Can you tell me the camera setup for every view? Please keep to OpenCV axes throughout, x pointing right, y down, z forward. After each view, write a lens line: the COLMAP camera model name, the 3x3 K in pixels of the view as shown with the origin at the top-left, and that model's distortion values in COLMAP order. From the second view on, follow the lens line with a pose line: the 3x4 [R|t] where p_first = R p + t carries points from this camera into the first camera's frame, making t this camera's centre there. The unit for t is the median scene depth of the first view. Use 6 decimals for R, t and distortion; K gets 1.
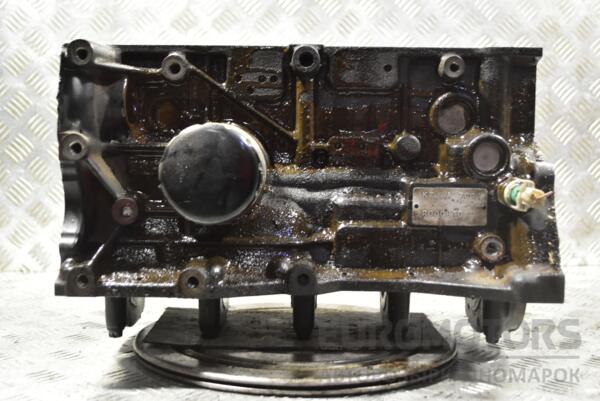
lens RADIAL K [[793.8, 0, 299.7], [0, 793.8, 201.2], [0, 0, 1]] dist [-0.009536, 0.000000]
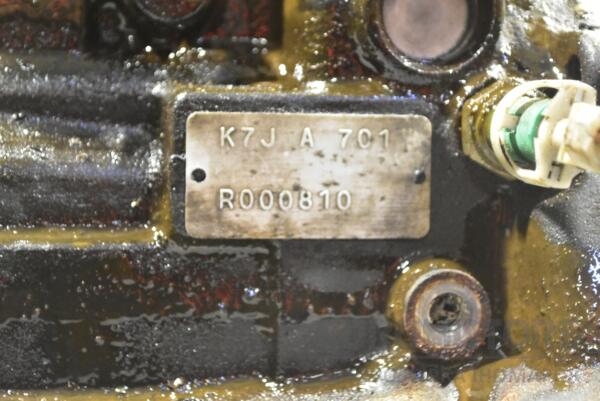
lens RADIAL K [[1417.5, 0, 300.0], [0, 1417.5, 200.0], [0, 0, 1]] dist [0.001486, 0.000000]
pose [[0.984657, -0.011482, 0.174125, 0.095484], [0.008693, 0.999822, 0.016768, 0.007278], [-0.174287, -0.014997, 0.984581, 0.490330]]
